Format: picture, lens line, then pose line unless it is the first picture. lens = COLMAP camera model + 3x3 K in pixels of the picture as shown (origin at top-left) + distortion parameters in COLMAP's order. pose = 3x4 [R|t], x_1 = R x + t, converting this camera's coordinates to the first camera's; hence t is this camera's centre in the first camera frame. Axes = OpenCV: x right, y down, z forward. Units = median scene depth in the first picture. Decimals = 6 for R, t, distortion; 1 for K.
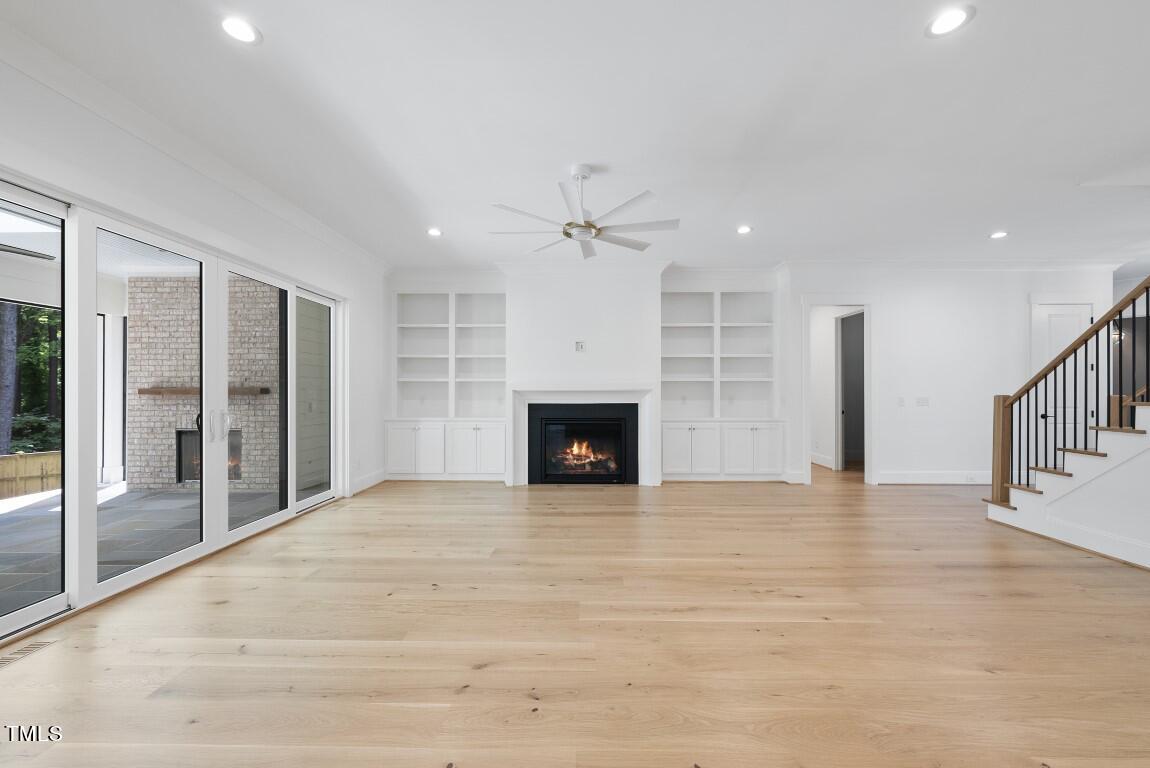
lens RADIAL K [[438.4, 0, 580.7], [0, 438.4, 389.2], [0, 0, 1]] dist [0.001120, -0.000274]
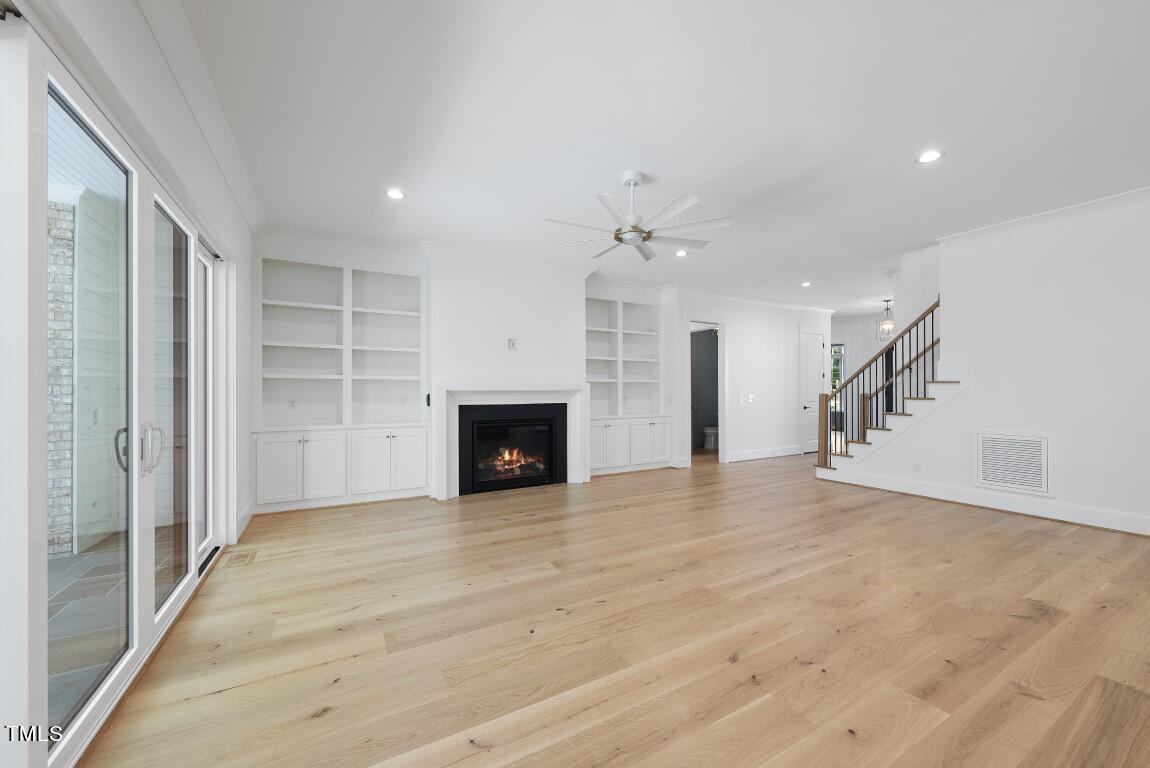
lens RADIAL K [[438.4, 0, 597.7], [0, 438.4, 385.2], [0, 0, 1]] dist [0.001120, -0.000274]
pose [[0.854884, 0.006478, 0.518779, -0.351122], [-0.001266, 0.999945, -0.010400, 0.001261], [-0.518818, 0.008234, 0.854845, 0.095791]]
